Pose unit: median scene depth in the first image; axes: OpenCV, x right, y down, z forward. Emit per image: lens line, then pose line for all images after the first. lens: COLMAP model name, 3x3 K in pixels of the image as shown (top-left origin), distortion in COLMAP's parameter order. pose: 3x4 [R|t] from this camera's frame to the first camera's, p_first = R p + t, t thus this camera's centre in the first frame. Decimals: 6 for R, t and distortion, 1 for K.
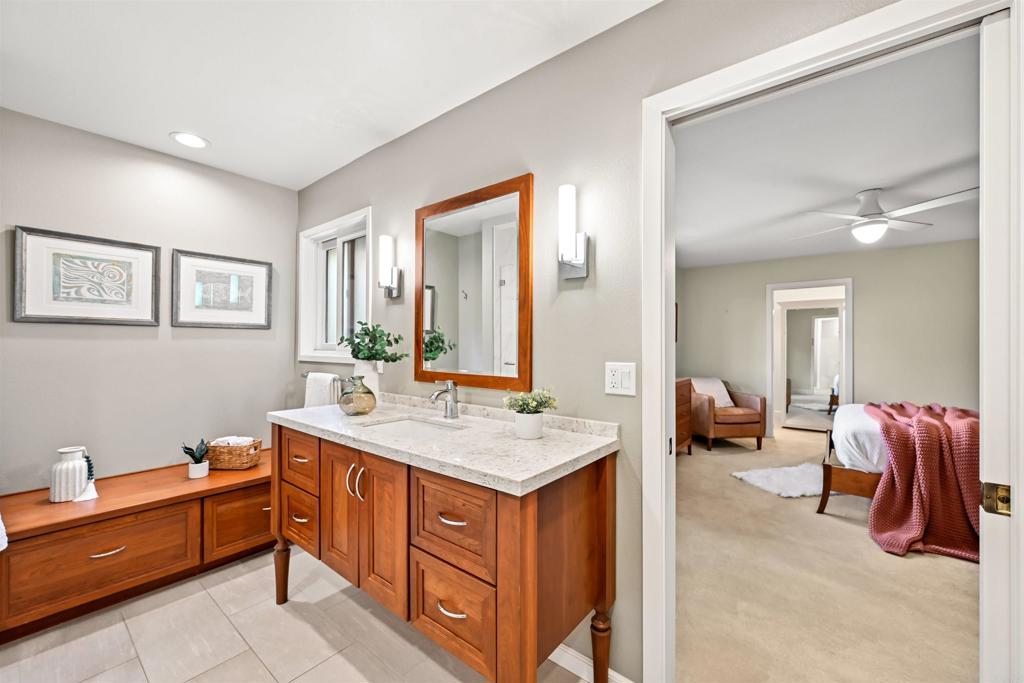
lens RADIAL K [[400.0, 0, 515.8], [0, 400.0, 345.2], [0, 0, 1]] dist [-0.001582, 0.000093]
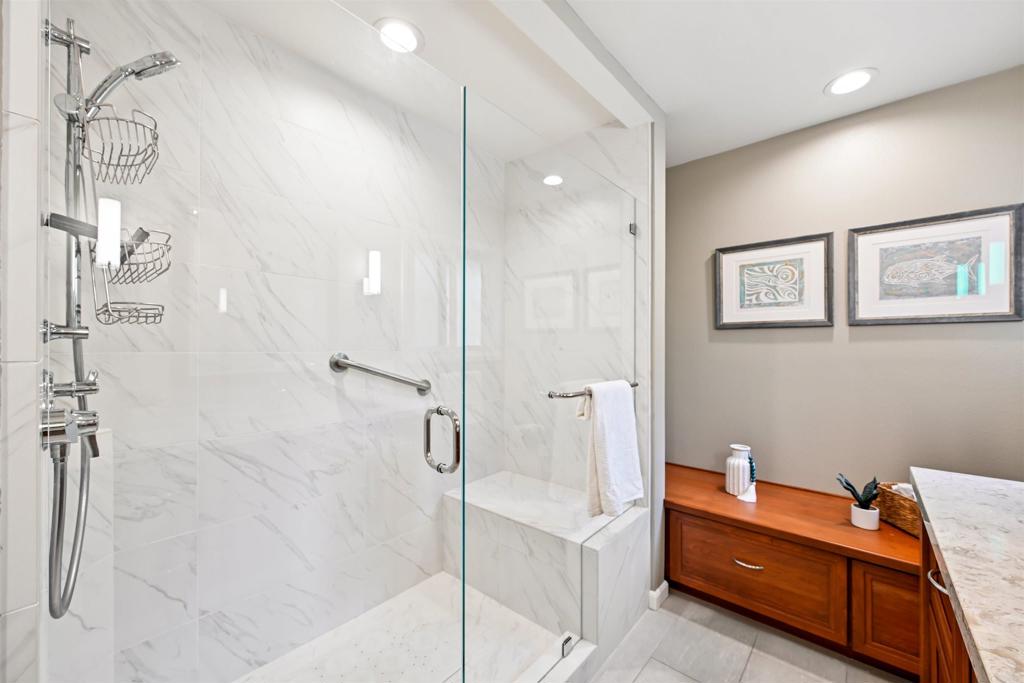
lens RADIAL K [[400.0, 0, 515.8], [0, 400.0, 345.2], [0, 0, 1]] dist [-0.001582, 0.000093]
pose [[-0.045619, -0.004100, -0.998950, -0.022545], [0.002066, 0.999989, -0.004198, -0.006289], [0.998957, -0.002256, -0.045611, 0.409516]]
